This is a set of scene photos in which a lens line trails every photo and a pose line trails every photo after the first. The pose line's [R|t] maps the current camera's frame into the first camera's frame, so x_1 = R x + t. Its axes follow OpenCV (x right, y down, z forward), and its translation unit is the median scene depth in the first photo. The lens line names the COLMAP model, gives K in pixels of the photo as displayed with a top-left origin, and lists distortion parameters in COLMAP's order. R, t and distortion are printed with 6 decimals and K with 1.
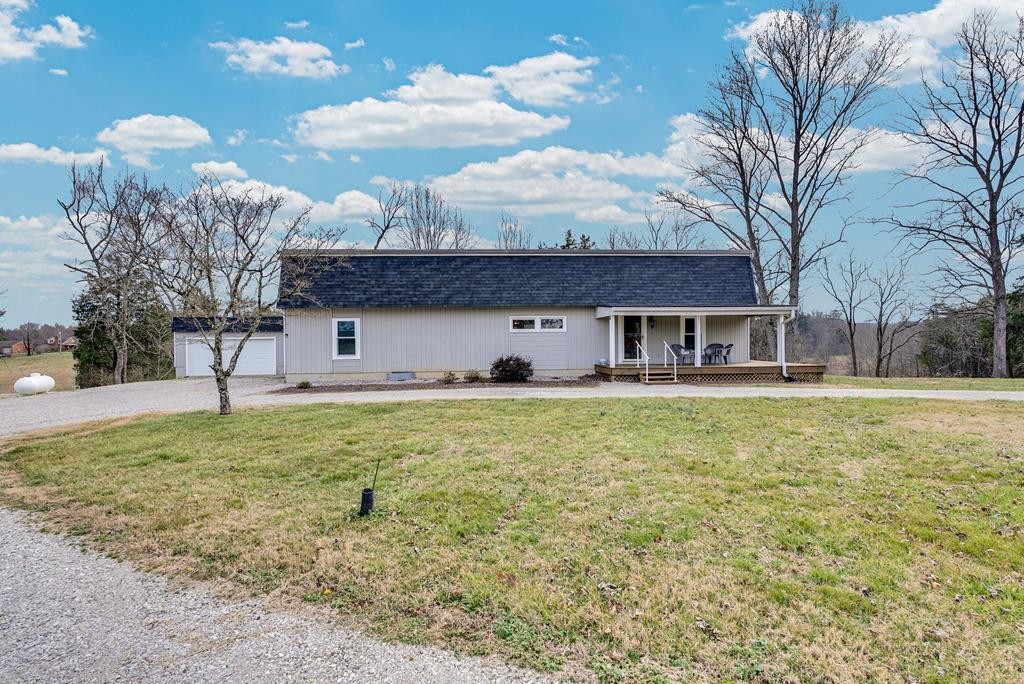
lens RADIAL K [[470.4, 0, 512.0], [0, 470.4, 342.0], [0, 0, 1]] dist [-0.014716, 0.000020]
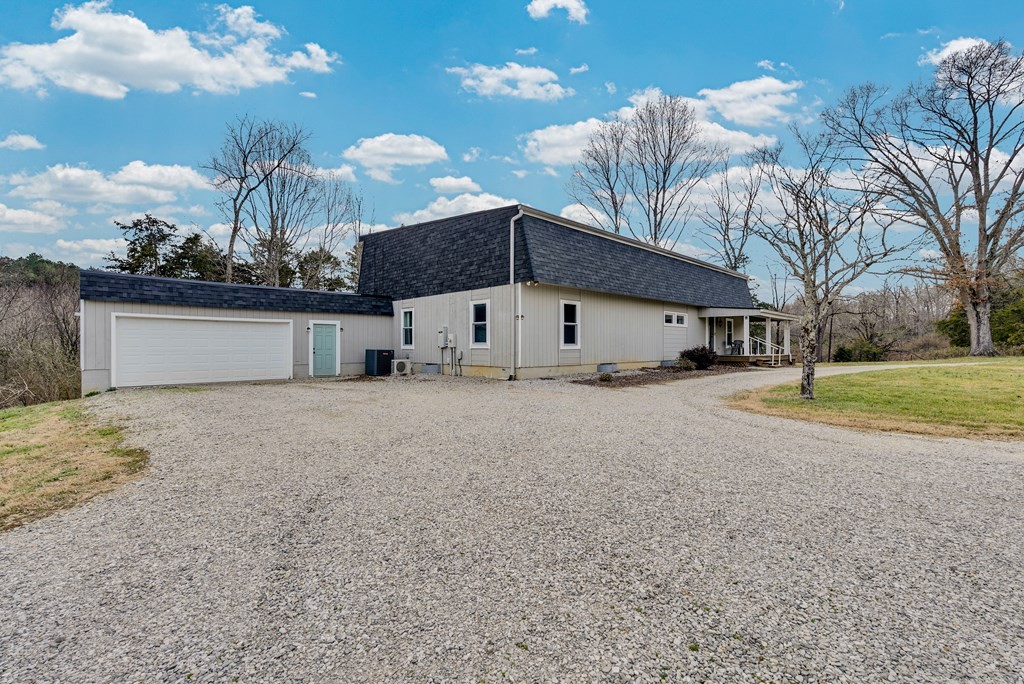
lens RADIAL K [[470.4, 0, 512.0], [0, 470.4, 342.0], [0, 0, 1]] dist [-0.014716, 0.000020]
pose [[0.734456, 0.020127, 0.678358, -0.984723], [-0.007962, 0.999747, -0.021041, 0.041453], [-0.678610, 0.010053, 0.734430, 0.444852]]
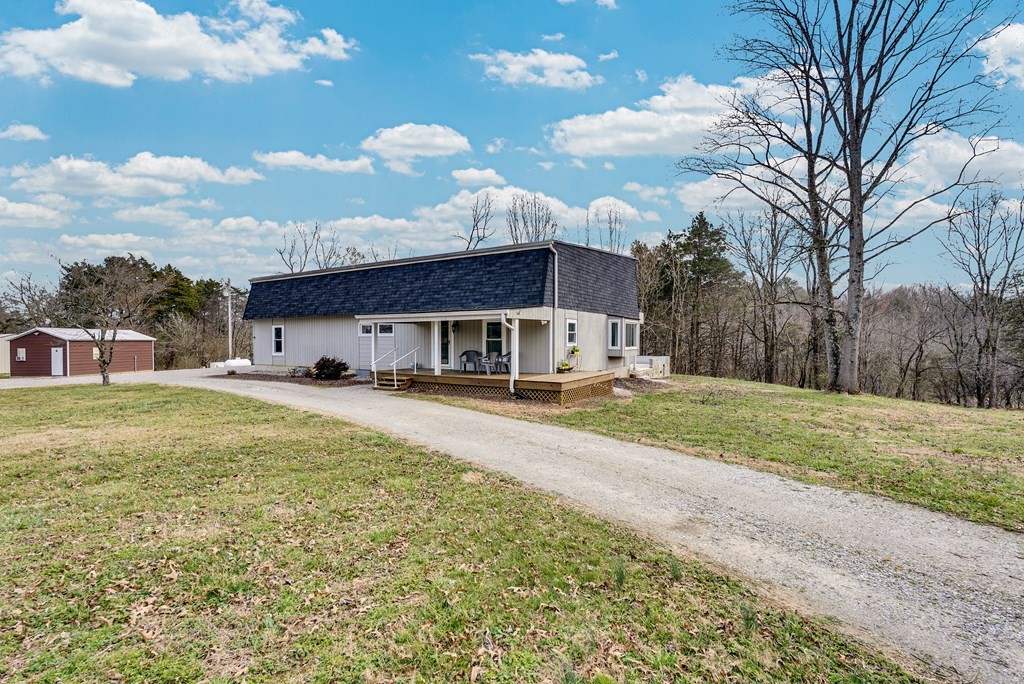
lens RADIAL K [[470.4, 0, 512.0], [0, 470.4, 342.0], [0, 0, 1]] dist [-0.014716, 0.000020]
pose [[0.814774, 0.013881, -0.579613, 0.973440], [-0.005039, 0.999845, 0.016862, -0.028595], [0.579757, -0.010818, 0.814718, 0.280051]]
